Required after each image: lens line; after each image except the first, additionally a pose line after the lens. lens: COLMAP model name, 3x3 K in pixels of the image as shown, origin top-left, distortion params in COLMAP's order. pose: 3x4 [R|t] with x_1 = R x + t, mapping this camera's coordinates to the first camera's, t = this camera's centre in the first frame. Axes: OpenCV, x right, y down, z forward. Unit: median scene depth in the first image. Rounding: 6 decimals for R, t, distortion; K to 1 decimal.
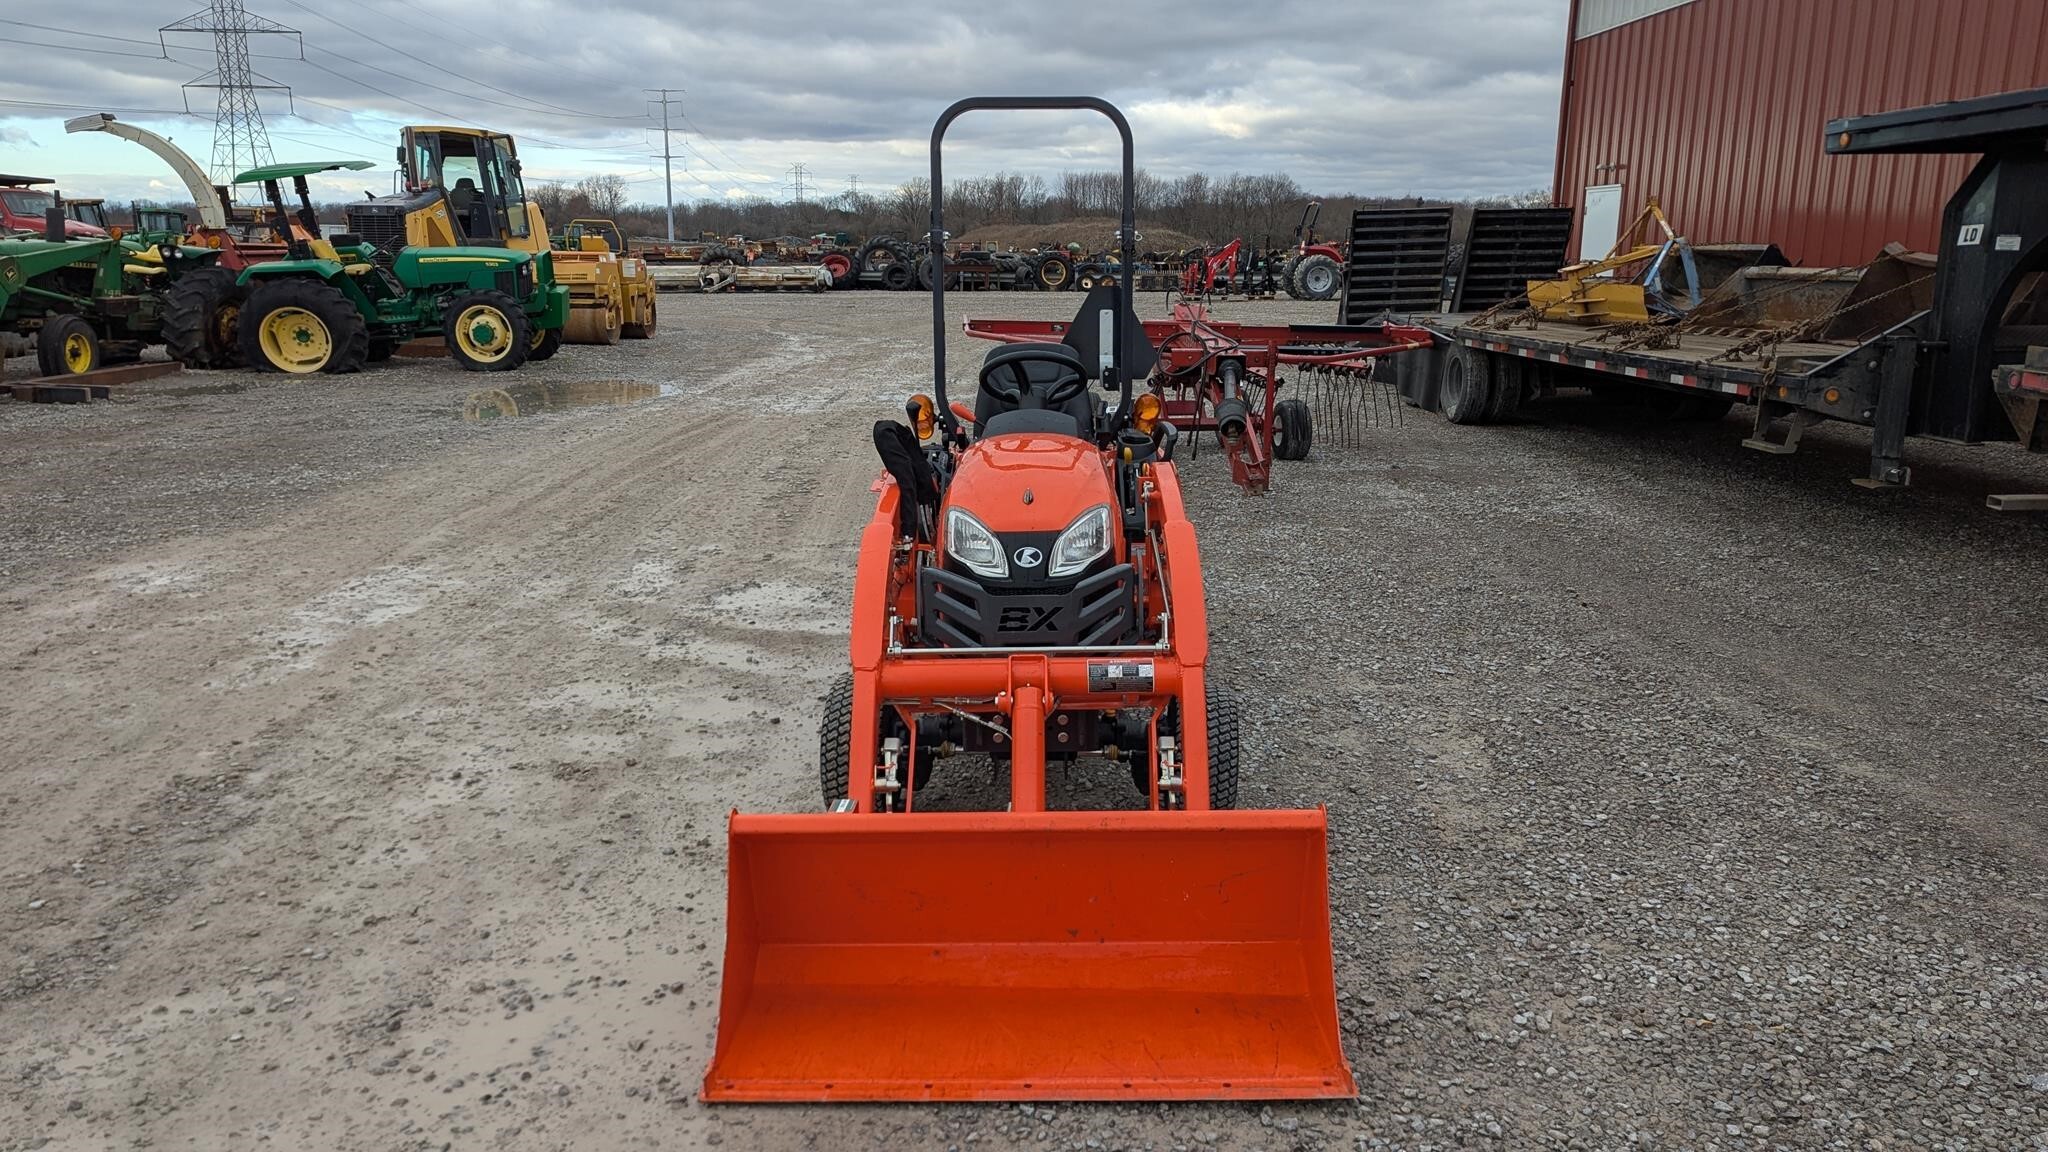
lens RADIAL K [[1436.8, 0, 1035.3], [0, 1436.8, 565.4], [0, 0, 1]] dist [0.083140, -0.076999]
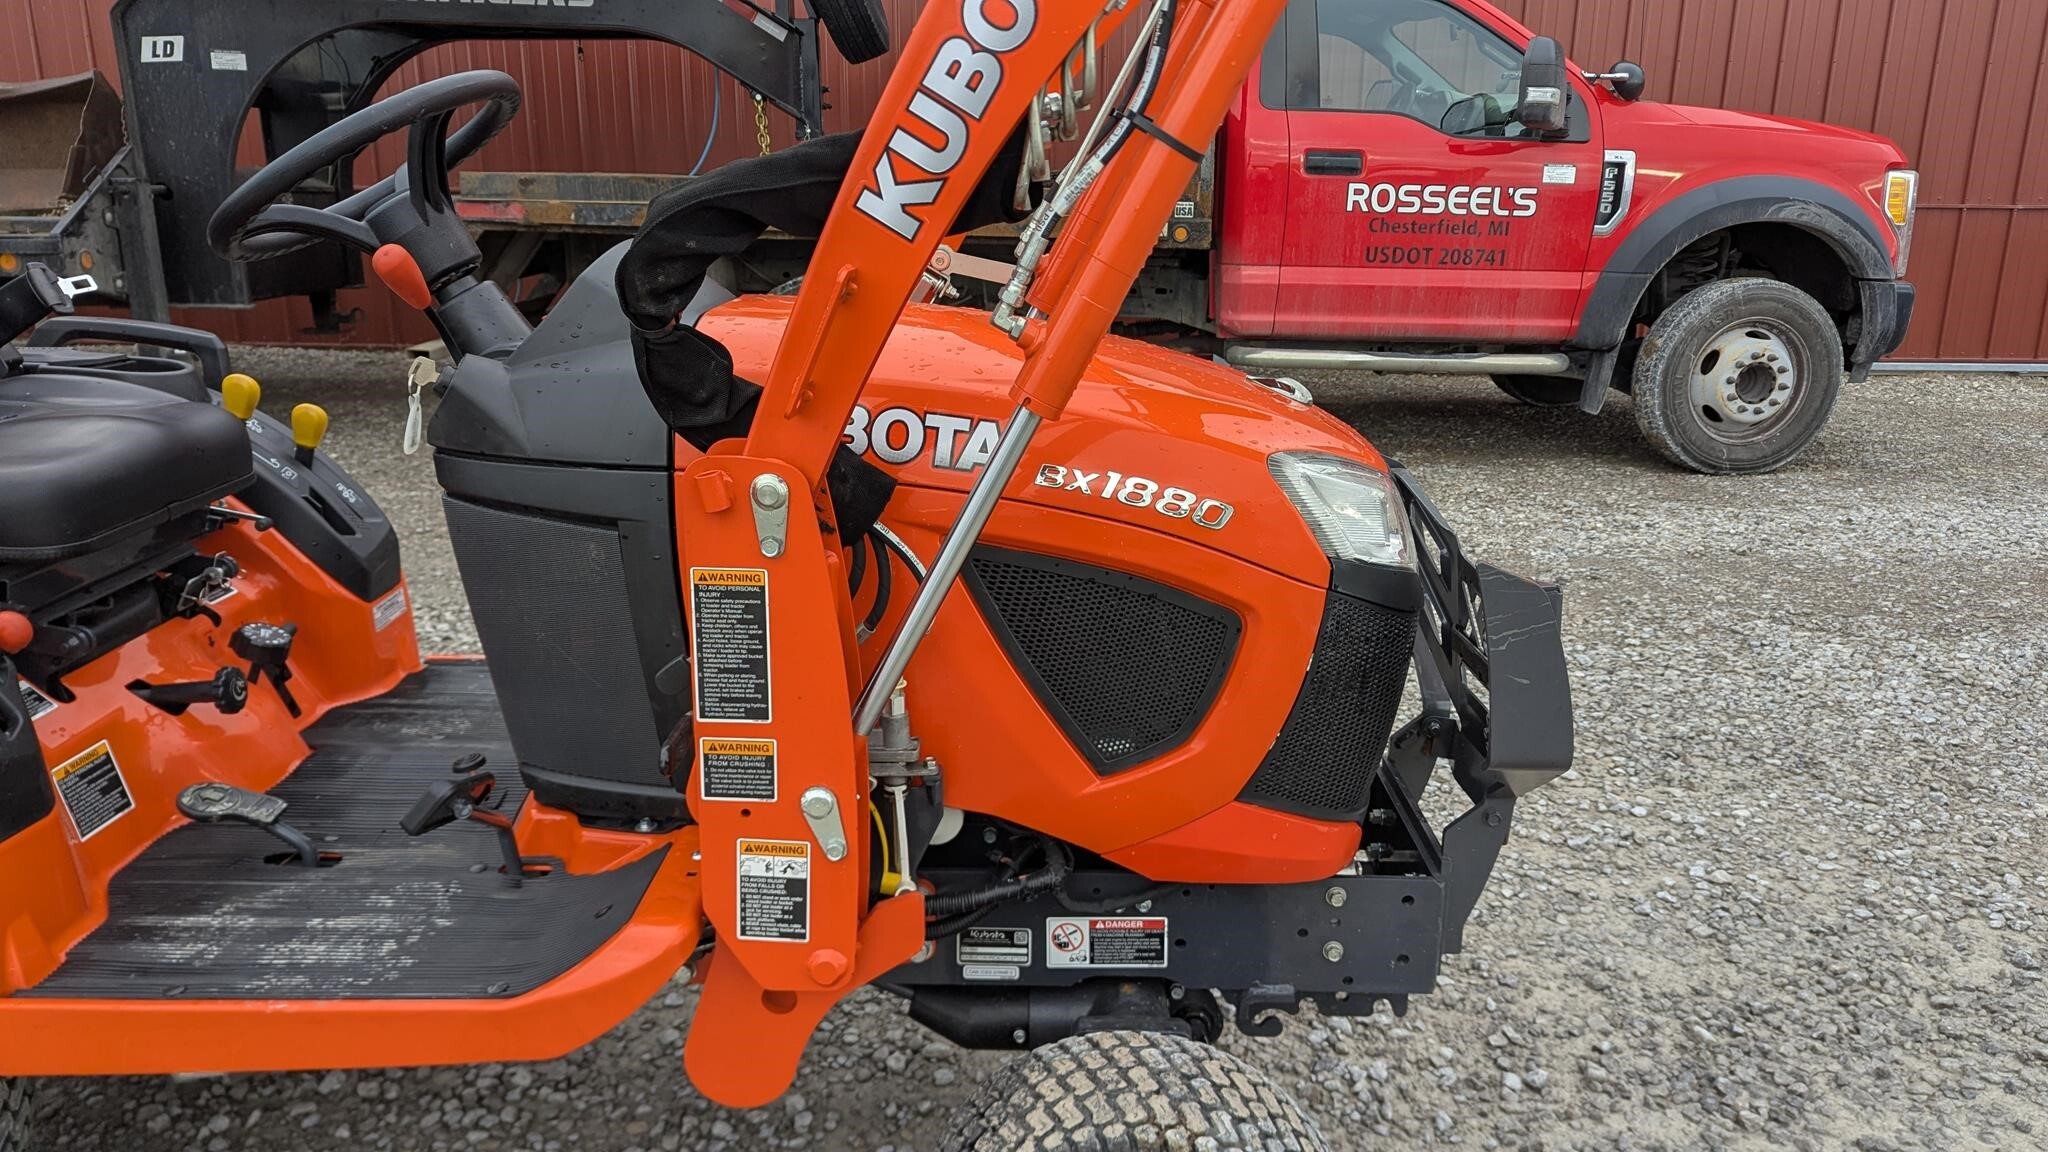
lens RADIAL K [[1448.4, 0, 1024.0], [0, 1448.4, 576.0], [0, 0, 1]] dist [0.070445, -0.056402]
pose [[0.013670, -0.264045, 0.964414, -0.241592], [0.206722, 0.944413, 0.255638, -0.066781], [-0.978304, 0.195871, 0.067494, 0.590627]]
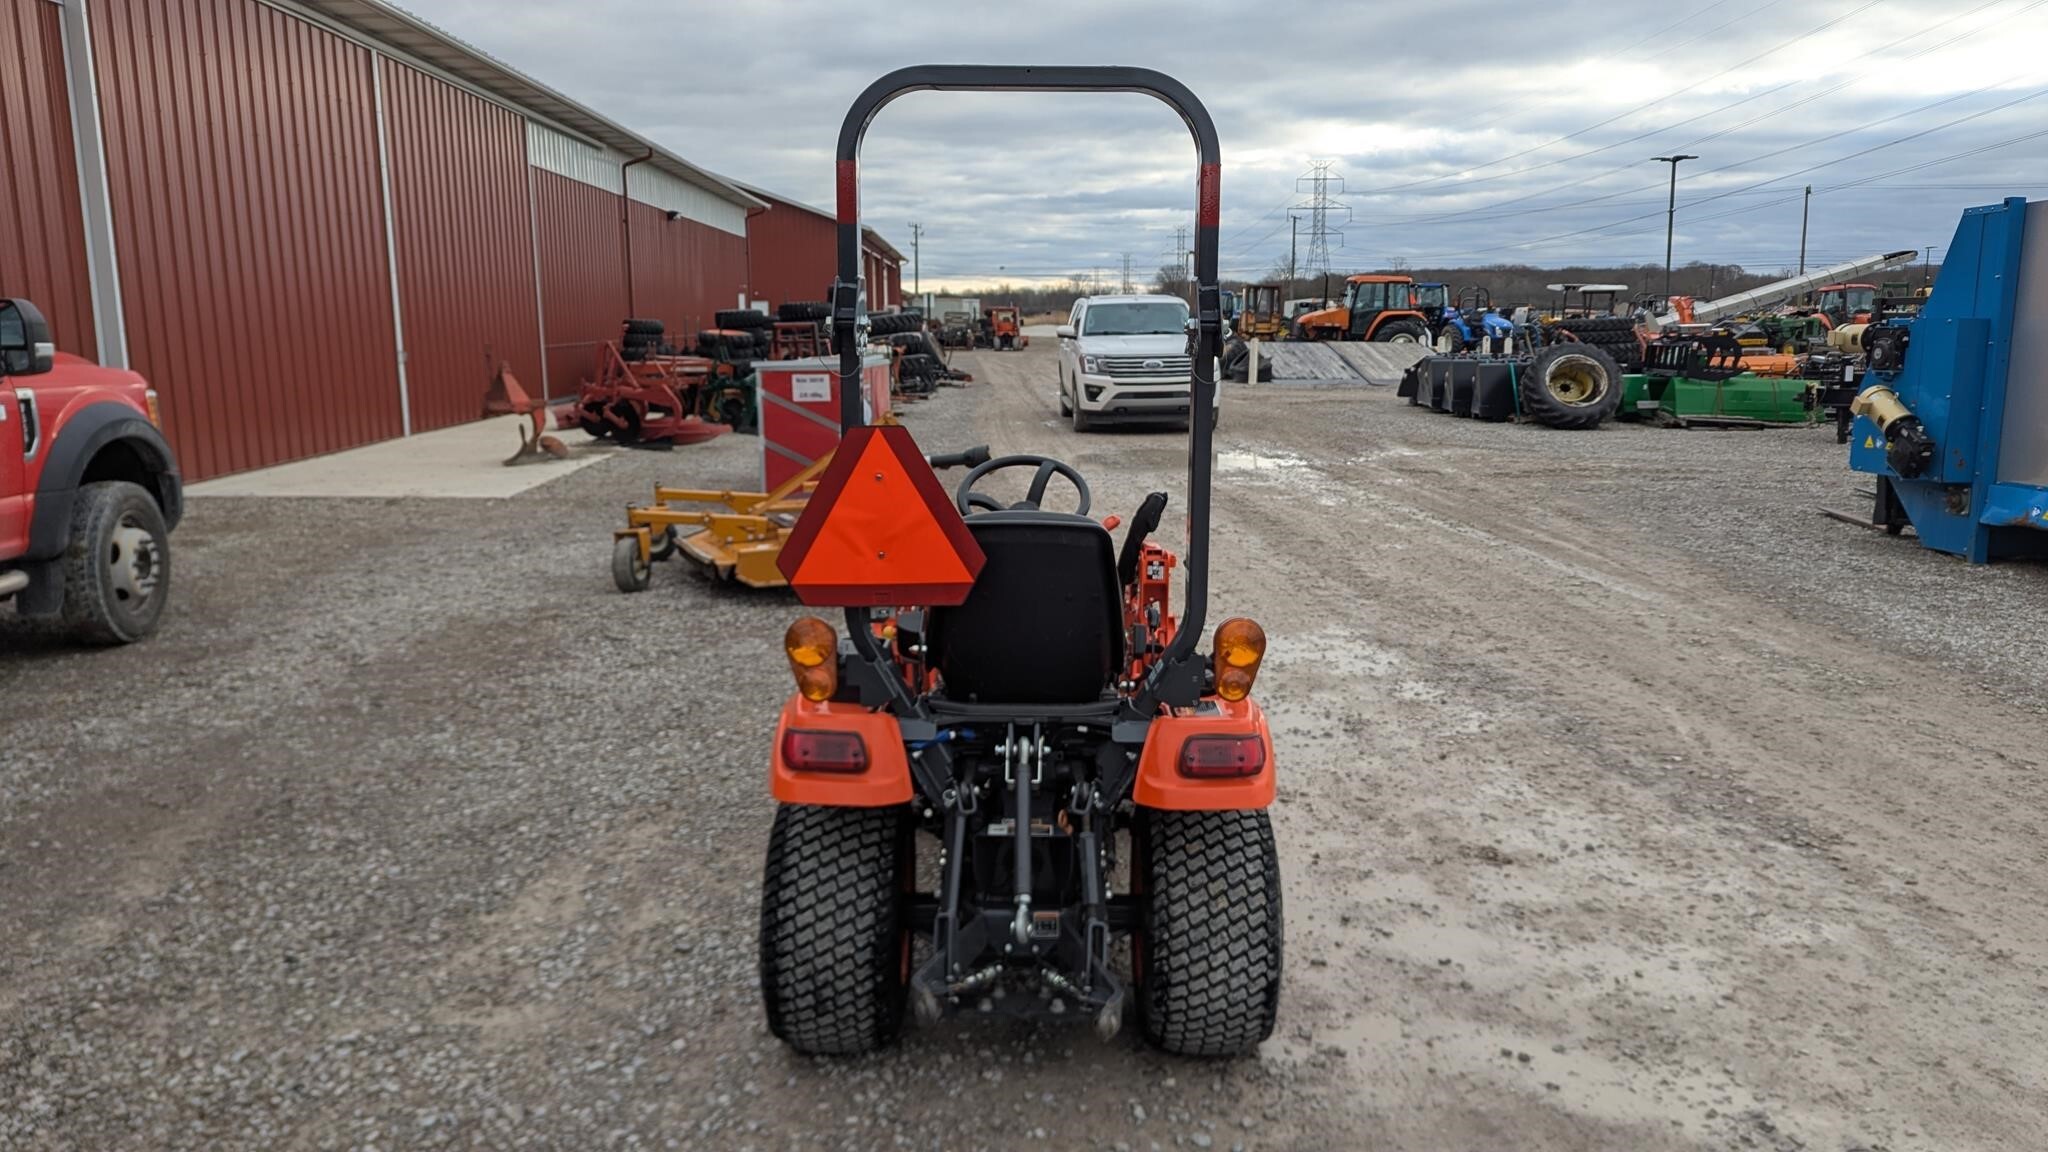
lens RADIAL K [[1436.8, 0, 1035.3], [0, 1436.8, 565.4], [0, 0, 1]] dist [0.083140, -0.076999]
pose [[-0.999969, 0.000589, -0.007825, -0.001080], [-0.002441, 0.924362, 0.381508, -0.280738], [0.007458, 0.381516, -0.924332, 1.226753]]
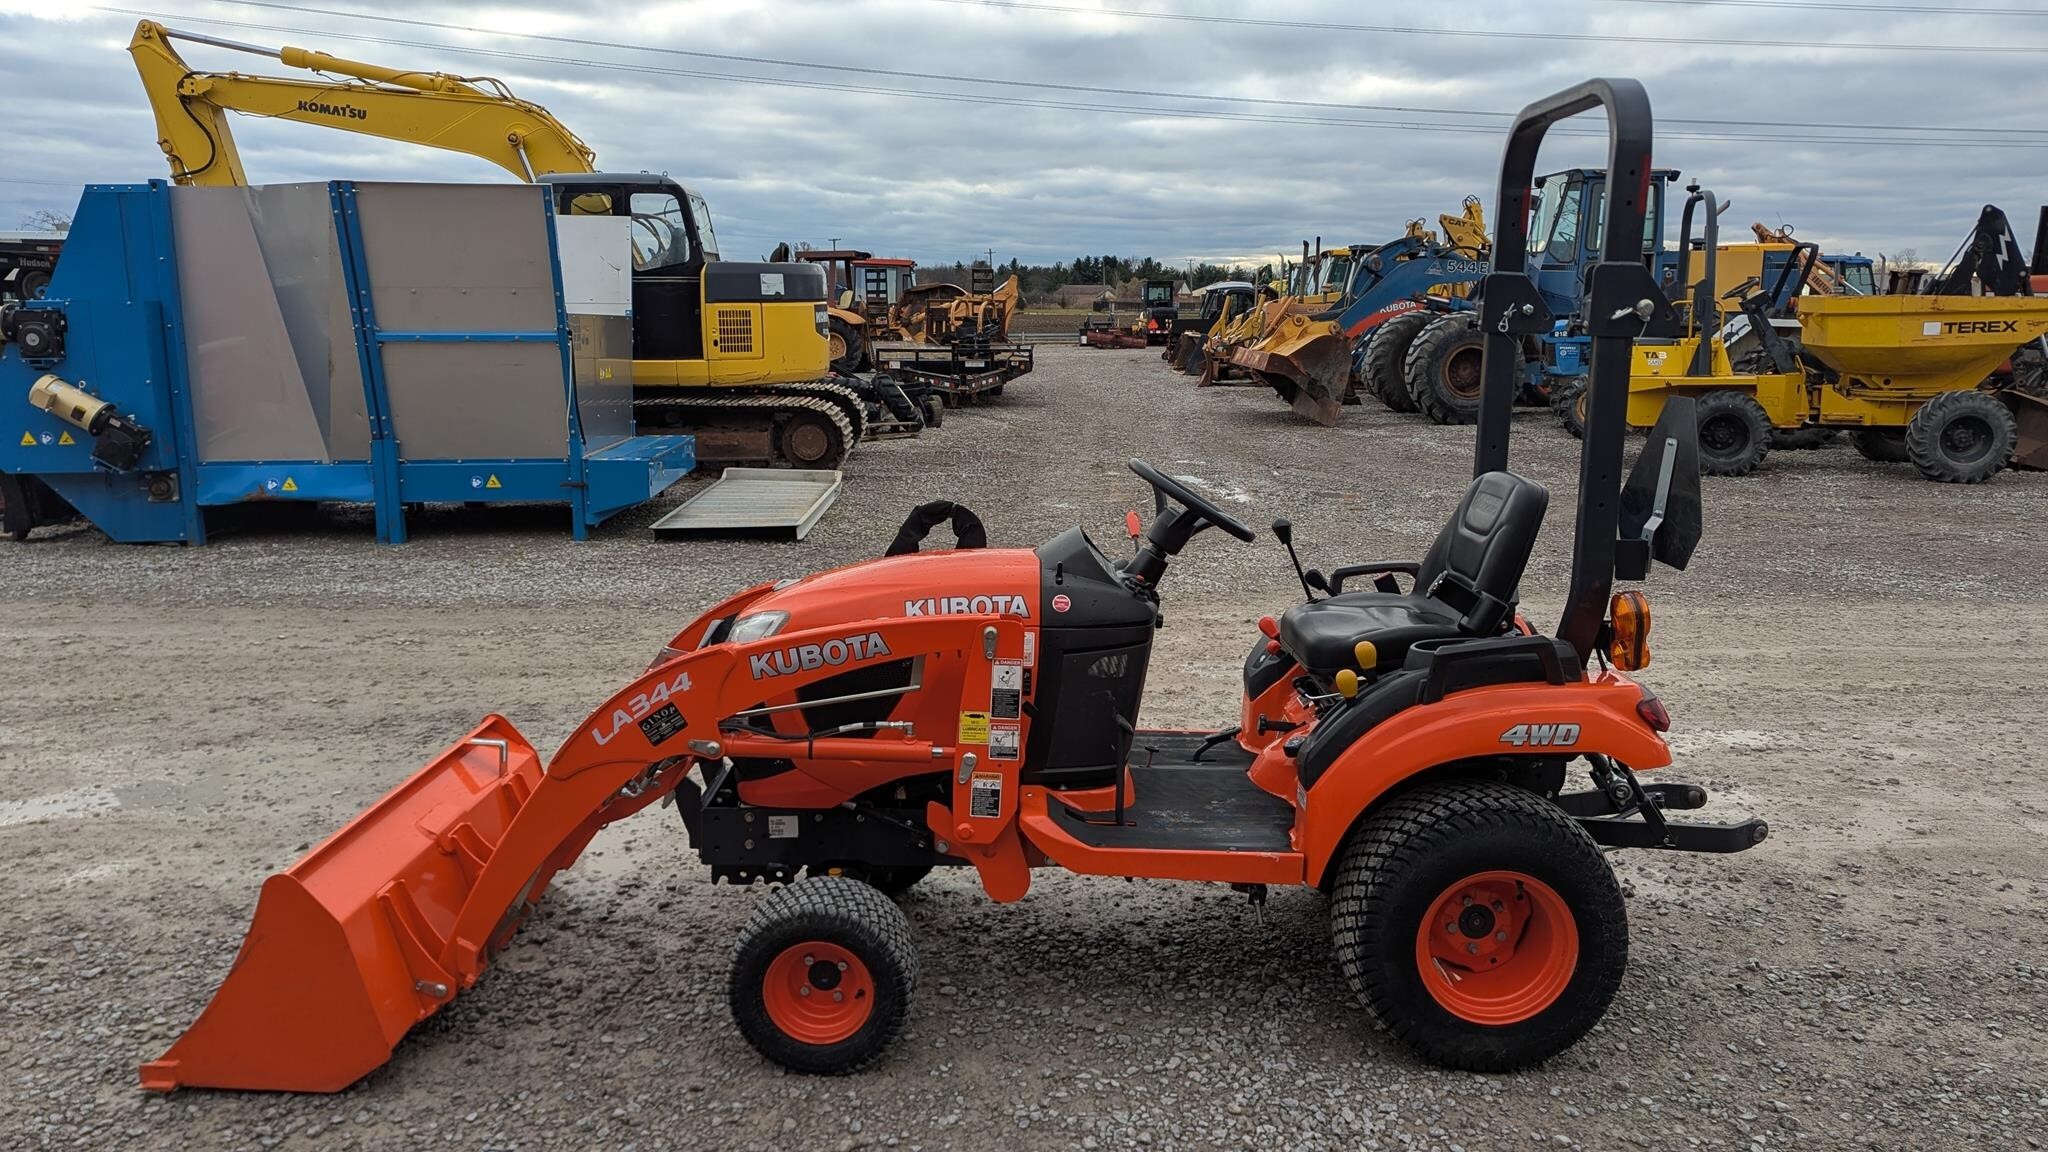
lens RADIAL K [[1436.8, 0, 1035.3], [0, 1436.8, 565.4], [0, 0, 1]] dist [0.083140, -0.076999]
pose [[0.026302, 0.175361, -0.984153, 0.510507], [-0.224693, 0.960339, 0.165112, -0.140167], [0.974075, 0.216790, 0.064661, 0.613371]]
